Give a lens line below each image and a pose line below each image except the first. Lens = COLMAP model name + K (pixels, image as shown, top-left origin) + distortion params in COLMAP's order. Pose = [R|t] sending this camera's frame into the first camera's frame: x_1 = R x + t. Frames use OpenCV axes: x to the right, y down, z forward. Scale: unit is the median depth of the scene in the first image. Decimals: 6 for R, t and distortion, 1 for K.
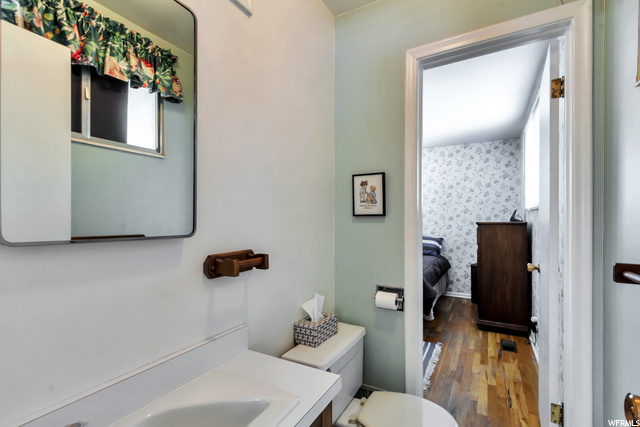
lens RADIAL K [[292.6, 0, 322.1], [0, 292.6, 223.2], [0, 0, 1]] dist [-0.000182, -0.000129]
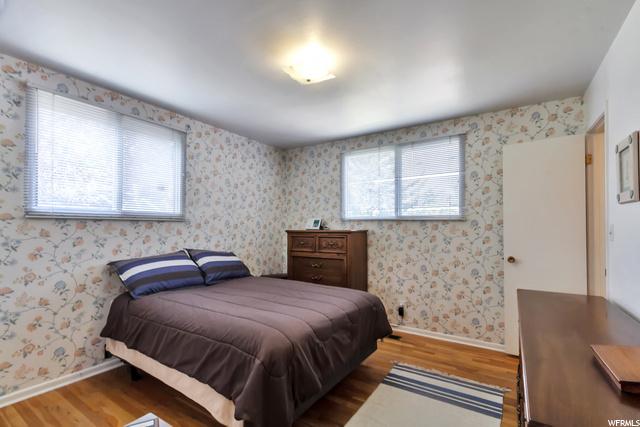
lens RADIAL K [[292.6, 0, 322.1], [0, 292.6, 223.2], [0, 0, 1]] dist [-0.000182, -0.000129]
pose [[0.061968, 0.016704, 0.997938, -0.366572], [0.009839, 0.999801, -0.017346, -0.008362], [-0.998030, 0.010894, 0.061791, 0.792135]]
